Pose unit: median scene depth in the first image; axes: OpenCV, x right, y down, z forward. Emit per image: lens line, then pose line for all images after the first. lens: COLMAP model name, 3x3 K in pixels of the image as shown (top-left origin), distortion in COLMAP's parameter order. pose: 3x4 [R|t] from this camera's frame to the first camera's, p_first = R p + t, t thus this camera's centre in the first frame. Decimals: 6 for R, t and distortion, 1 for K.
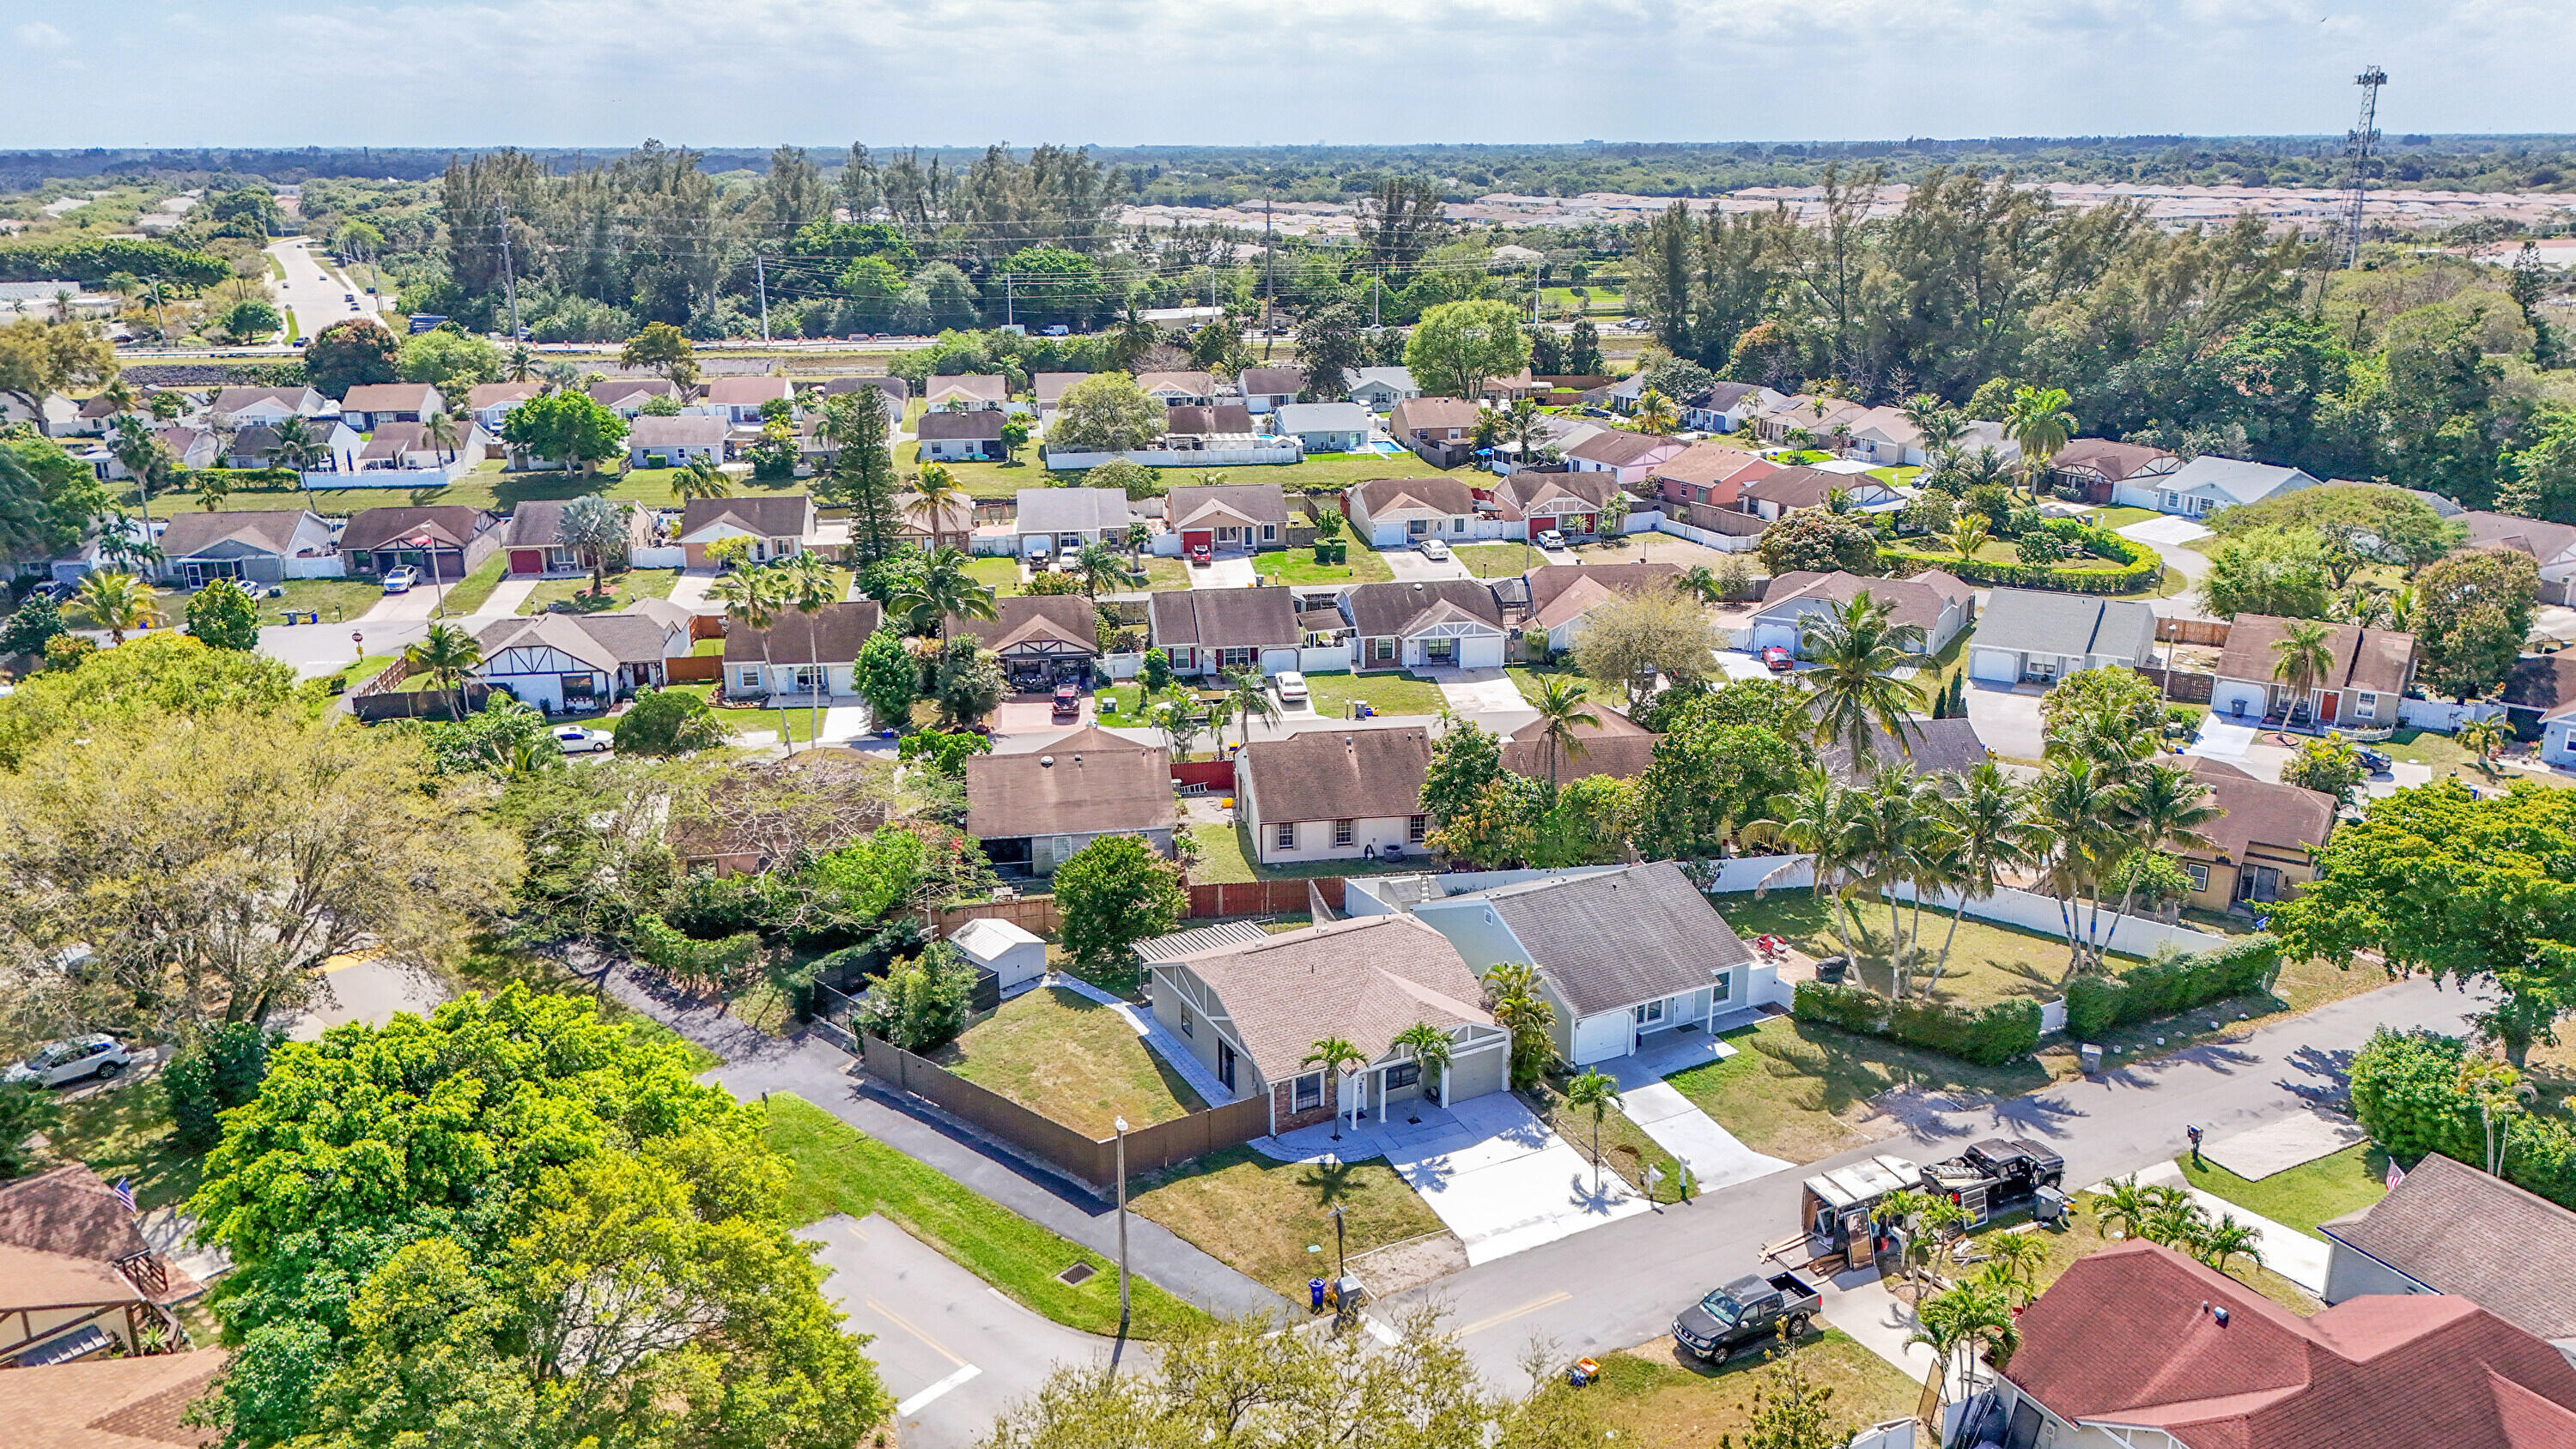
lens RADIAL K [[1884.4, 0, 1288.0], [0, 1884.4, 724.5], [0, 0, 1]] dist [0.094647, -0.118686]
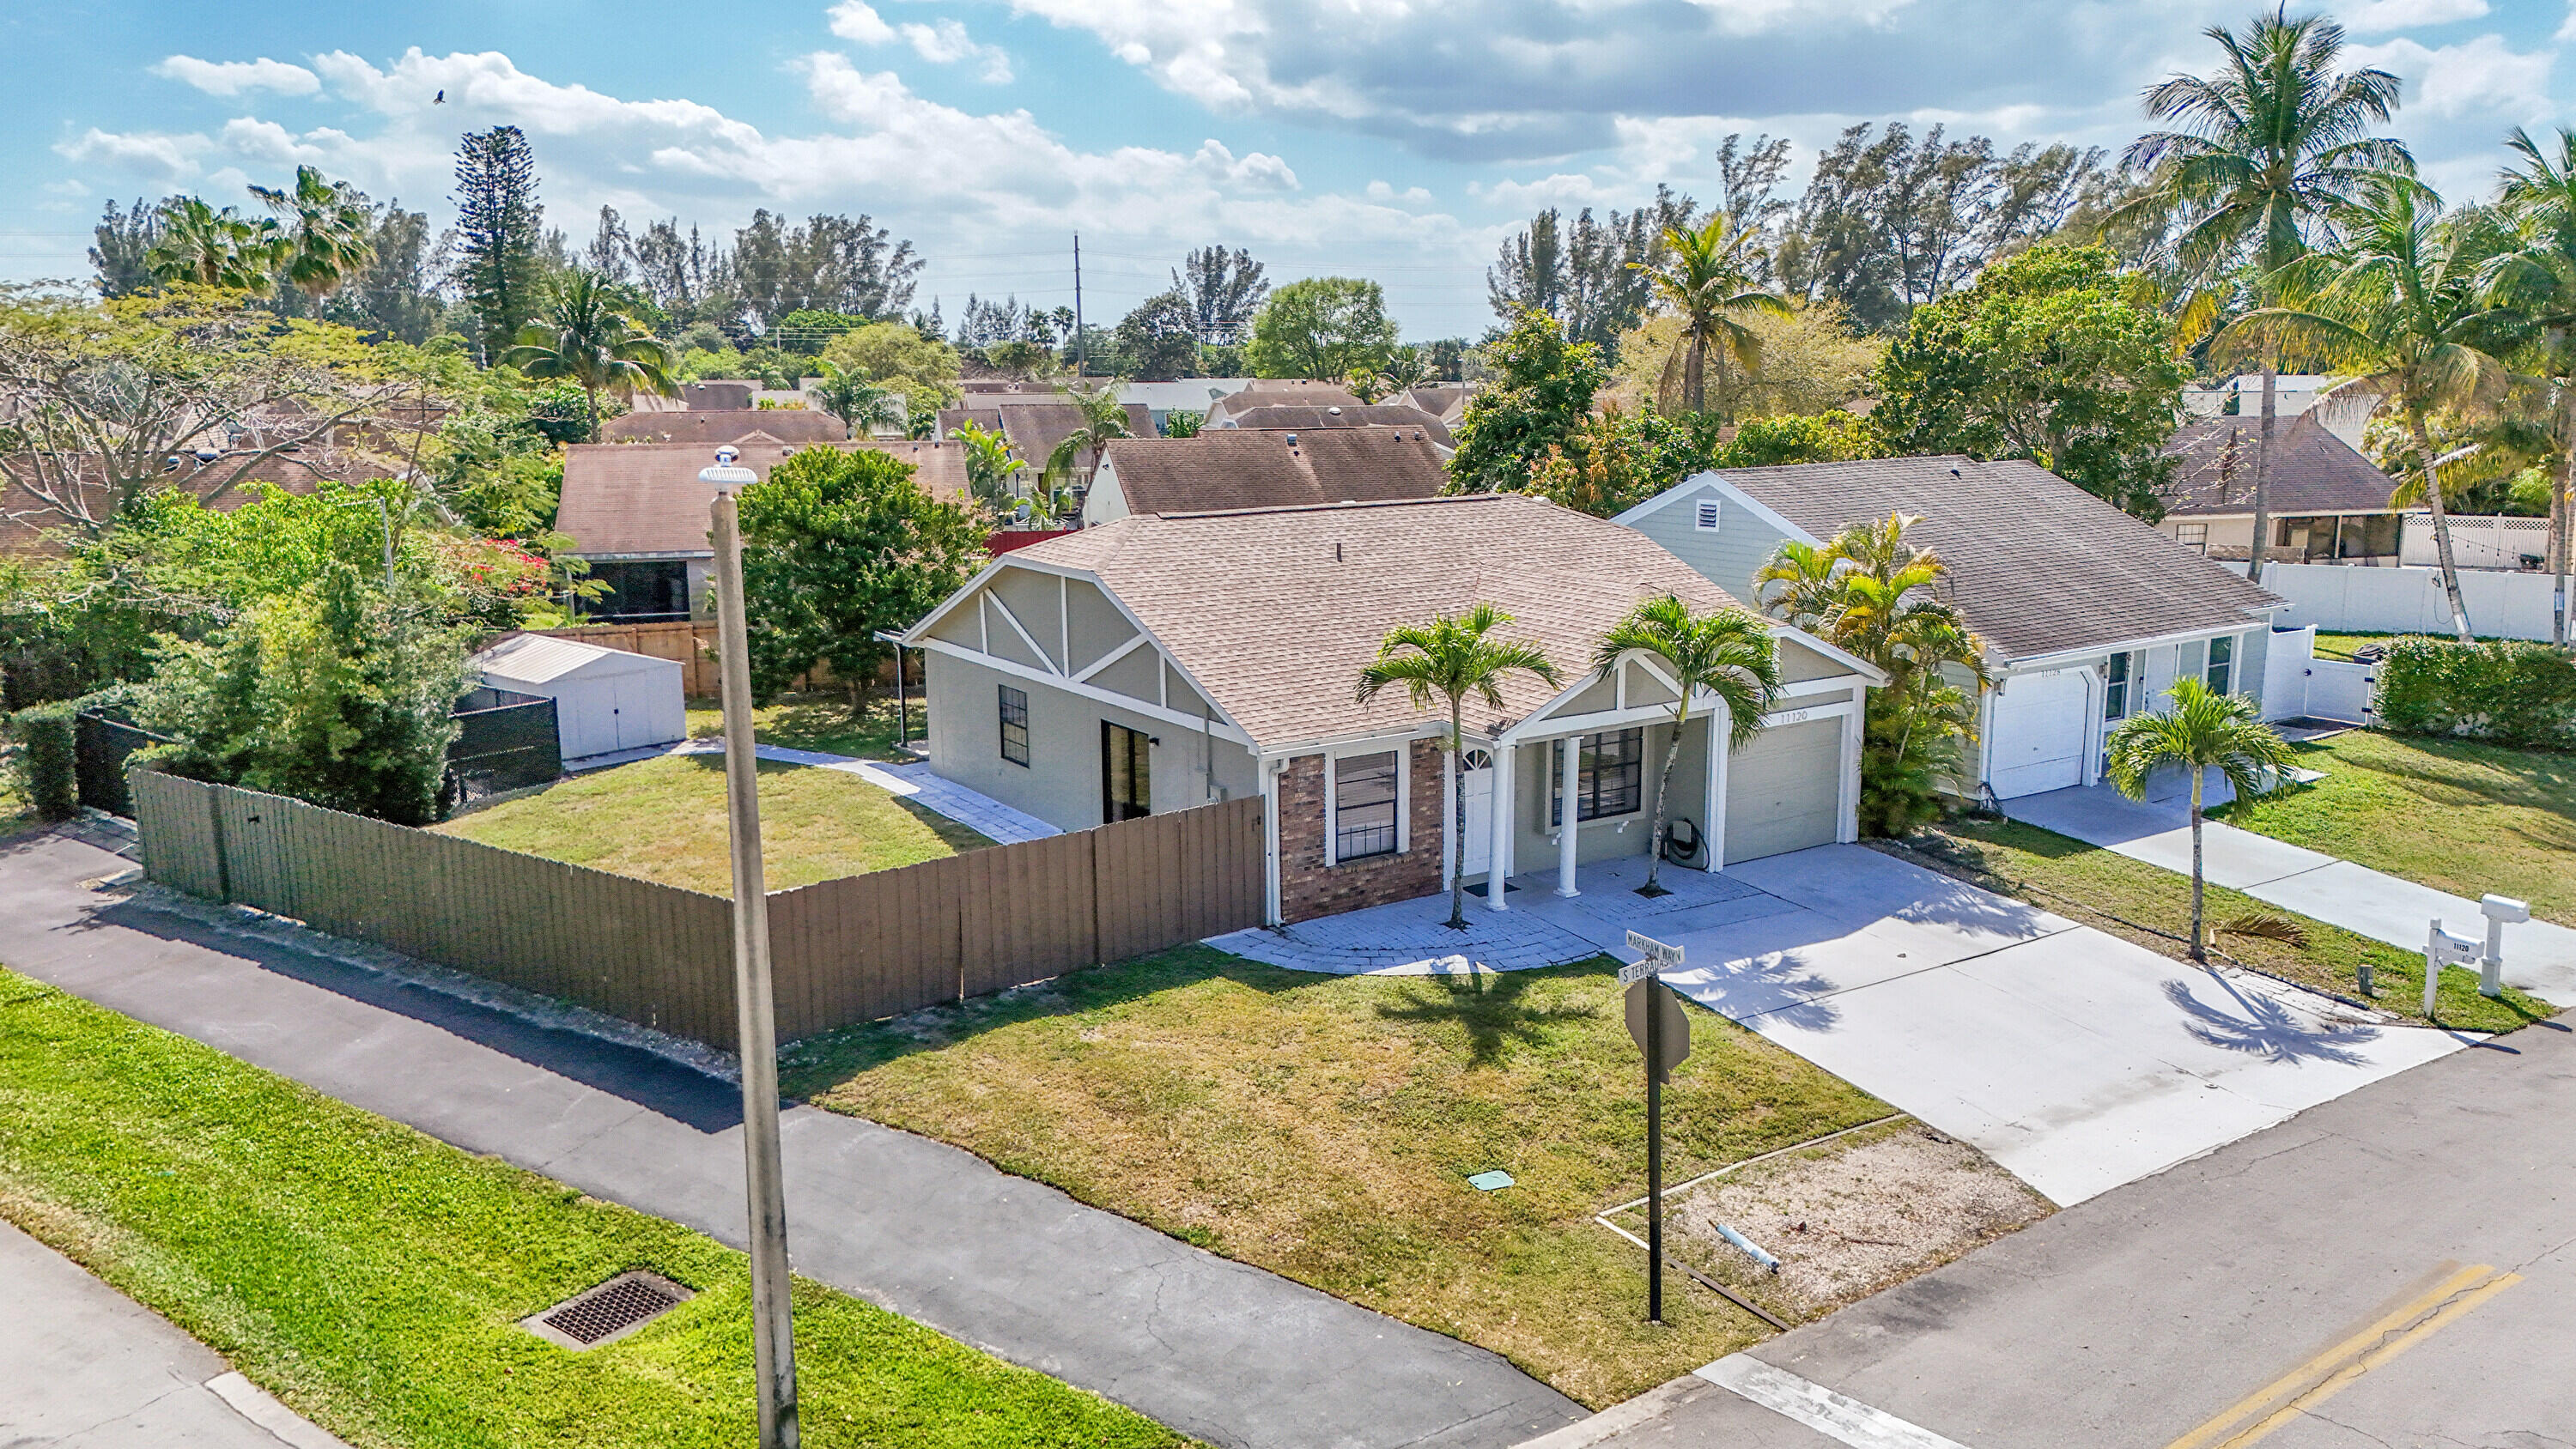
lens RADIAL K [[1884.4, 0, 1288.0], [0, 1884.4, 724.5], [0, 0, 1]] dist [0.094647, -0.118686]
pose [[0.994441, -0.019380, 0.103498, -0.021443], [0.030274, 0.994038, -0.104749, 0.114728], [-0.100851, 0.107300, 0.989099, 0.345843]]
